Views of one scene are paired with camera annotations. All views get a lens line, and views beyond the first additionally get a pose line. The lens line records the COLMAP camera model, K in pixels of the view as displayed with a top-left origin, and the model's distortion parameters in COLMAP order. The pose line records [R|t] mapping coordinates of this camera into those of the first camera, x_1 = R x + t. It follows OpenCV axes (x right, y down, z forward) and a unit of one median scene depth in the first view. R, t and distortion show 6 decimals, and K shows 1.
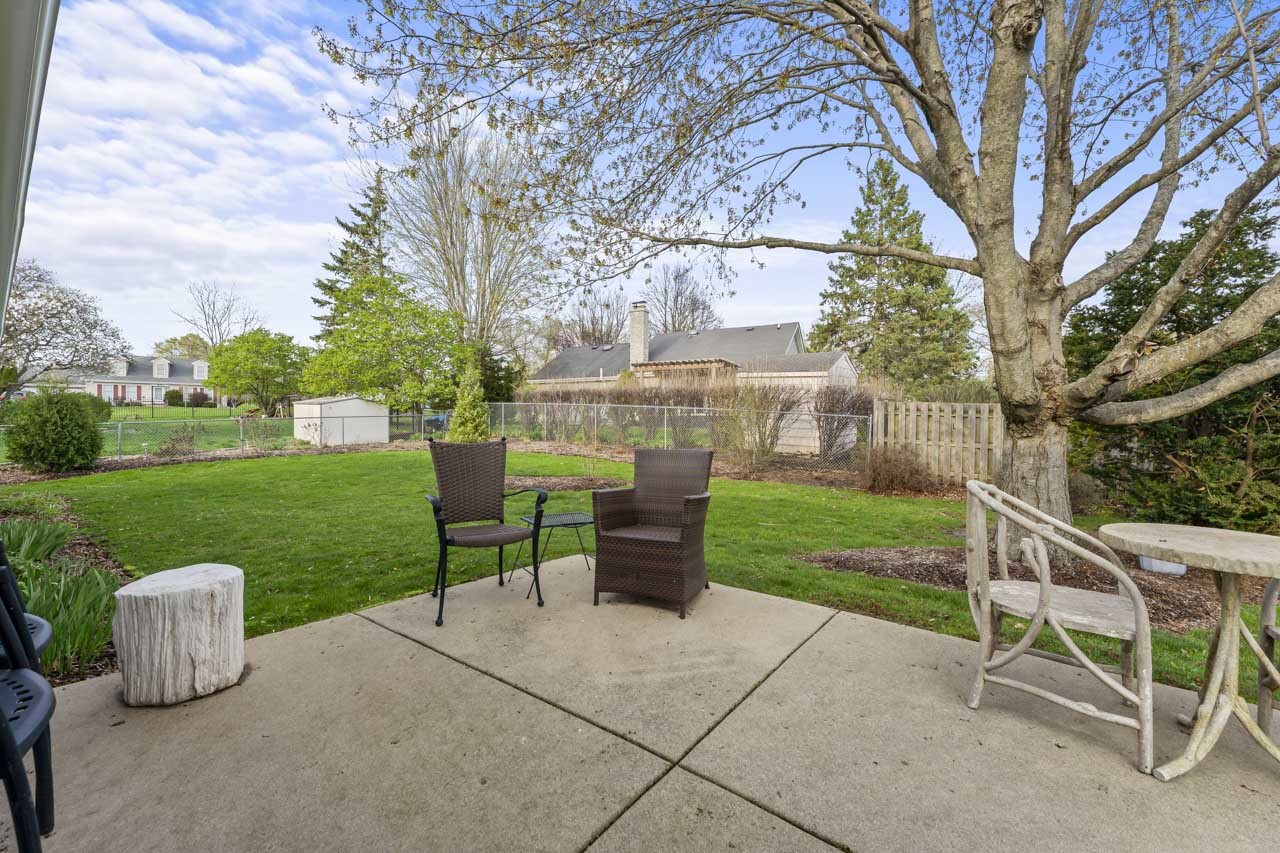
lens RADIAL K [[518.9, 0, 634.7], [0, 518.9, 427.6], [0, 0, 1]] dist [0.002146, -0.000038]
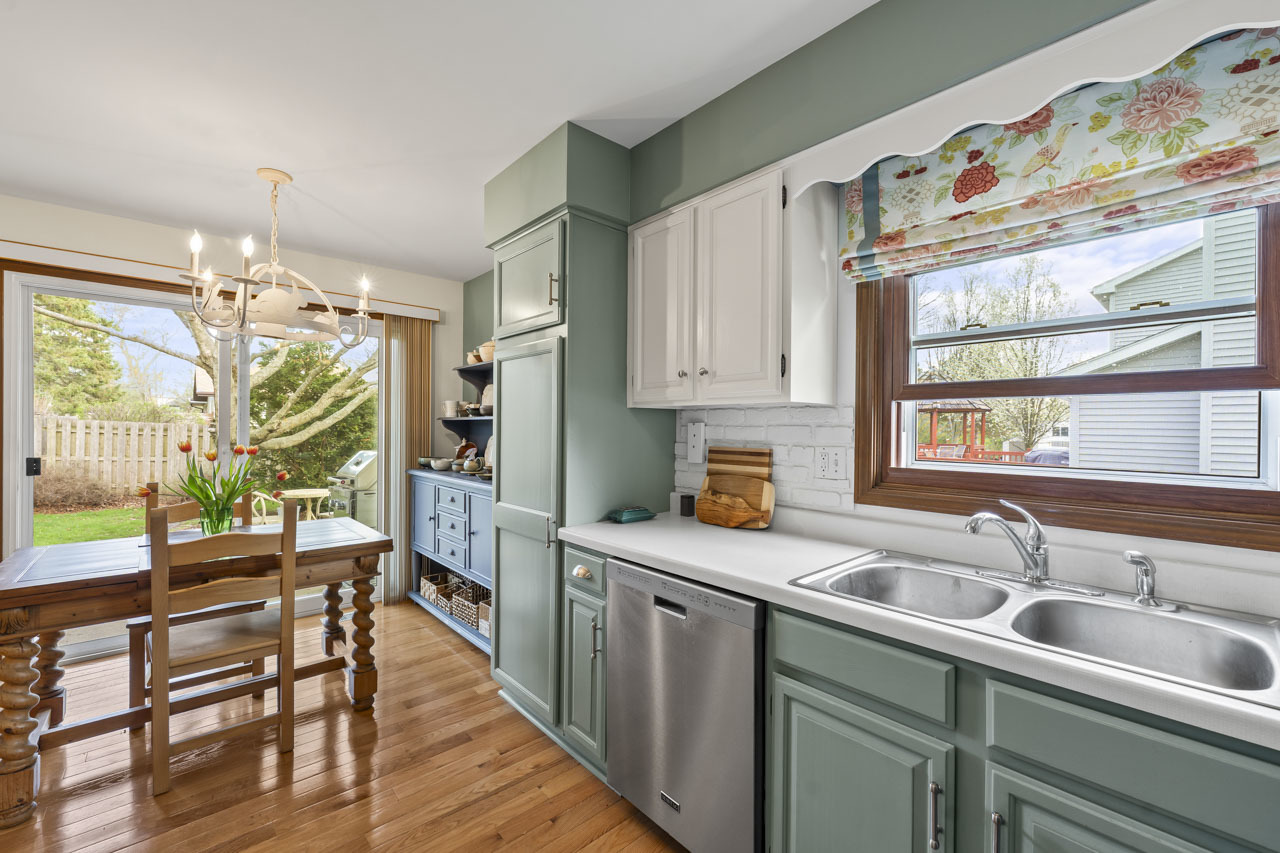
lens RADIAL K [[518.9, 0, 631.9], [0, 518.9, 431.5], [0, 0, 1]] dist [0.002146, -0.000038]
pose [[0.179741, -0.011410, 0.983648, -0.693950], [0.001554, 0.999935, 0.011315, -0.088178], [-0.983713, -0.000506, 0.179747, -0.641077]]
